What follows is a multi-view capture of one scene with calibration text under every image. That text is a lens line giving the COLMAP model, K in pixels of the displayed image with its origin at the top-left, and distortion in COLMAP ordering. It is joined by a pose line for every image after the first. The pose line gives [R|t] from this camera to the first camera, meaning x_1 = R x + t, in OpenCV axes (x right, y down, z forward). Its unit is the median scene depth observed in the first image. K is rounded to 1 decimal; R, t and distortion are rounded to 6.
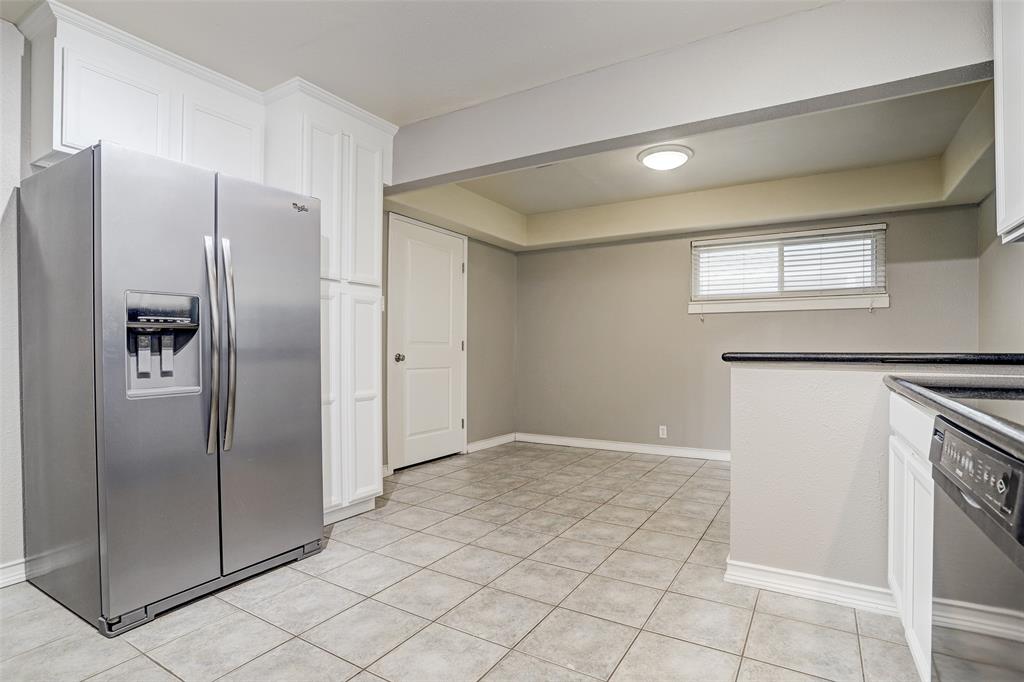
lens RADIAL K [[525.3, 0, 512.6], [0, 525.3, 354.7], [0, 0, 1]] dist [-0.047925, 0.000266]
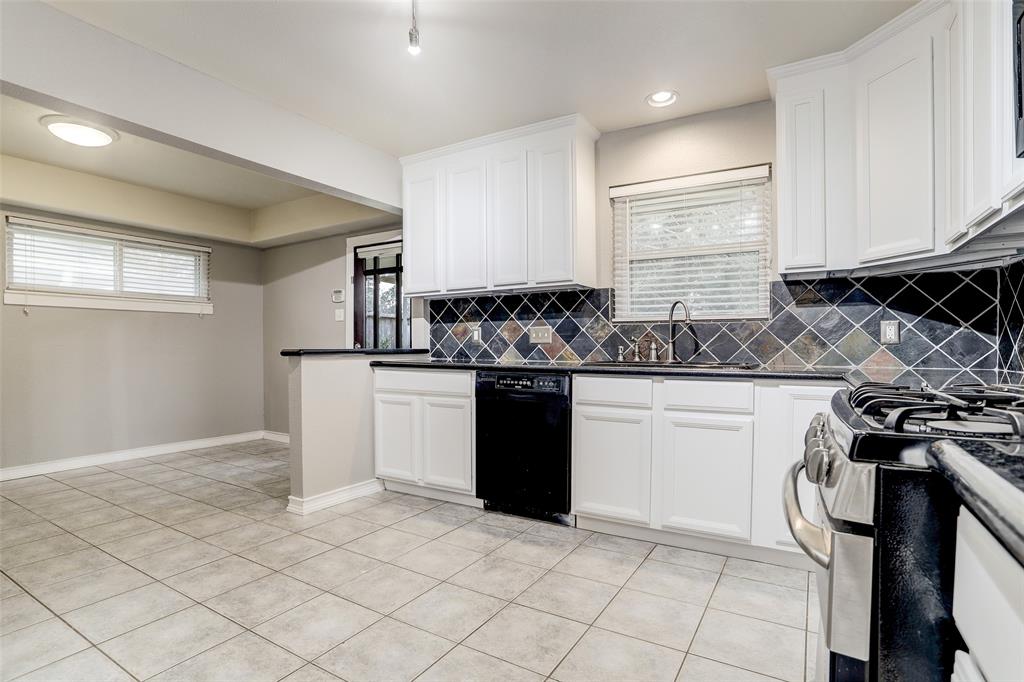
lens RADIAL K [[501.0, 0, 527.9], [0, 501.0, 365.7], [0, 0, 1]] dist [-0.068708, 0.023798]
pose [[-0.024911, -0.040635, 0.998863, -0.649492], [0.007832, 0.999135, 0.040842, -0.009411], [-0.999659, 0.008840, -0.024571, 0.301686]]
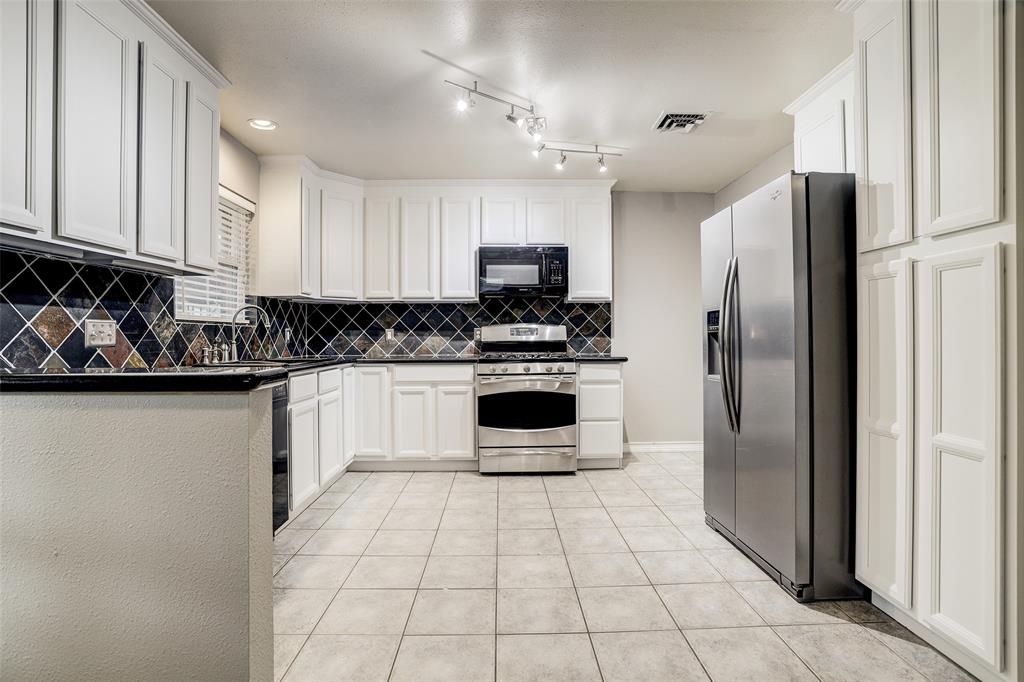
lens RADIAL K [[502.3, 0, 517.4], [0, 502.3, 337.0], [0, 0, 1]] dist [-0.073975, 0.034001]
pose [[-0.838239, -0.002025, -0.545300, 0.347321], [-0.005895, 0.999968, 0.005348, -0.033990], [0.545272, 0.007698, -0.838224, 1.142217]]
